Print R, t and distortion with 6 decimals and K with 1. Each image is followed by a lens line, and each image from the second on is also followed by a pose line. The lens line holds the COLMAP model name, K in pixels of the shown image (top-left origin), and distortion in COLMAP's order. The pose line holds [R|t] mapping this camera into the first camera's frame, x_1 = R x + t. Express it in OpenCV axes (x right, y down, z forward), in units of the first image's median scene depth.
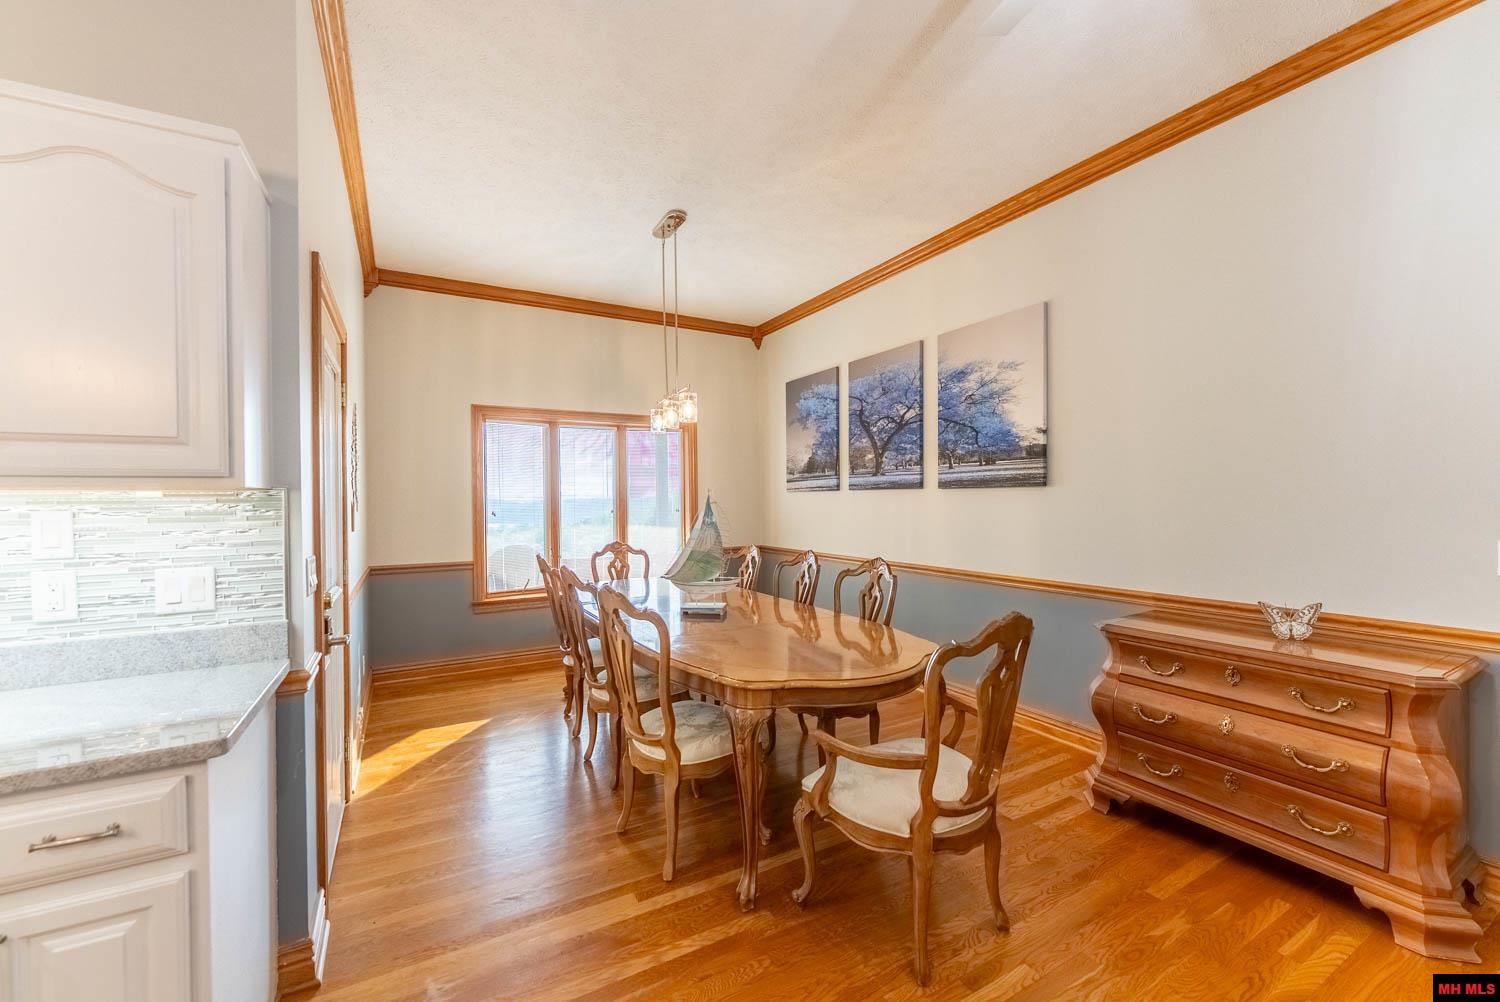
lens RADIAL K [[605.5, 0, 742.2], [0, 605.5, 502.8], [0, 0, 1]] dist [-0.000086, 0.000202]
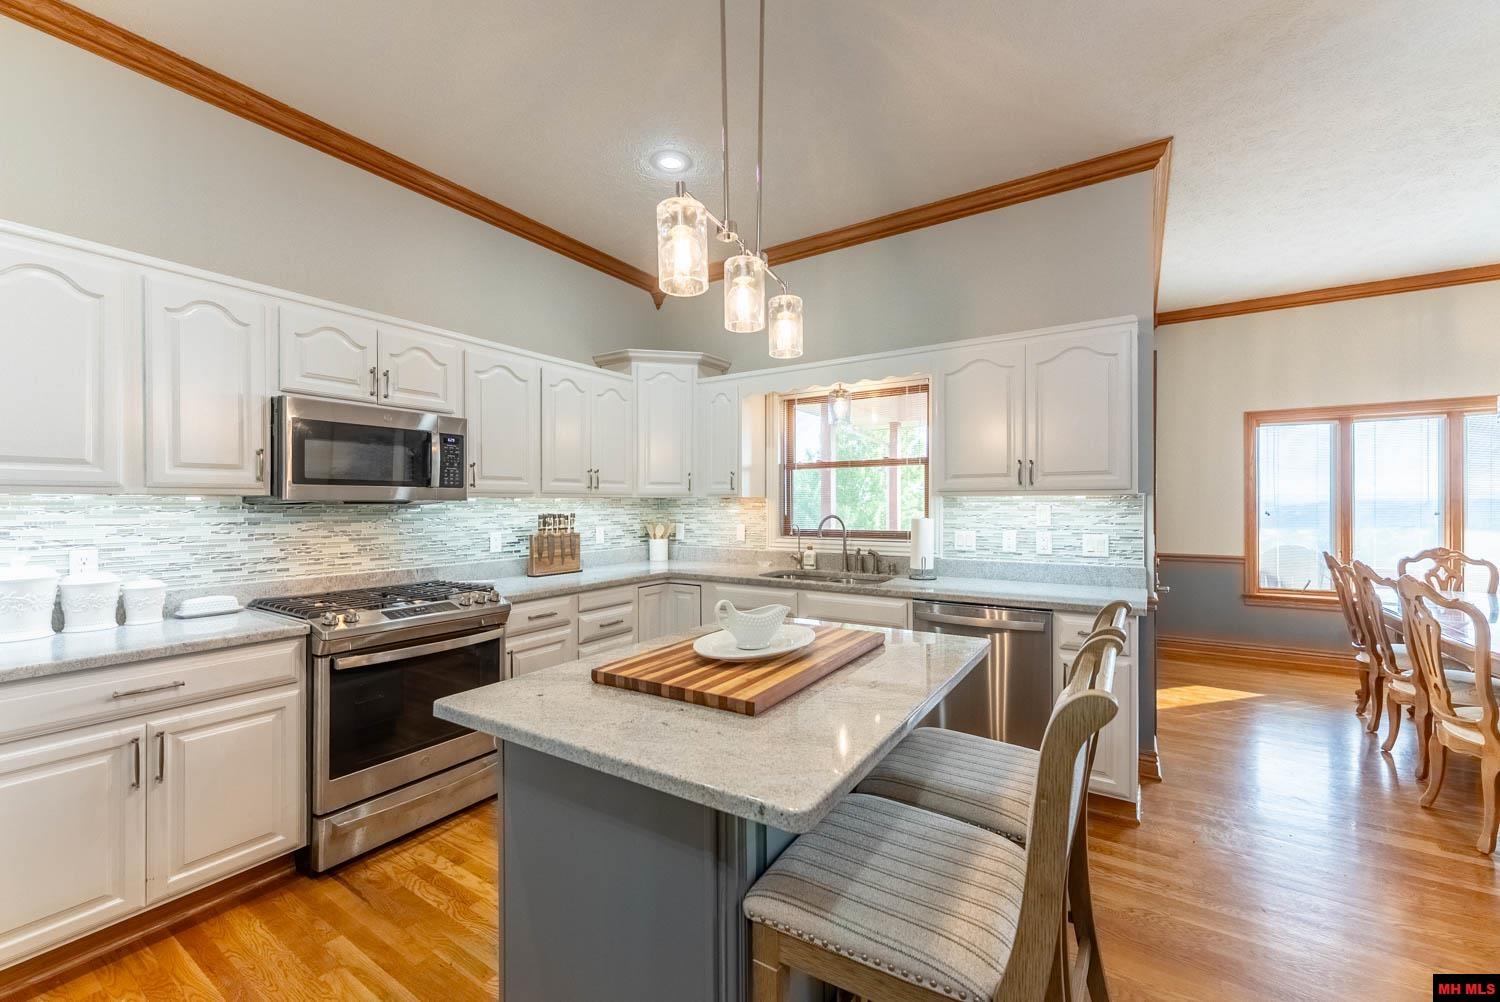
lens RADIAL K [[605.5, 0, 742.2], [0, 605.5, 502.8], [0, 0, 1]] dist [-0.000086, 0.000202]
pose [[0.468836, 0.008904, -0.883240, 0.125077], [-0.007016, 0.999955, 0.006356, -0.000110], [0.883257, 0.003217, 0.468878, -0.414119]]
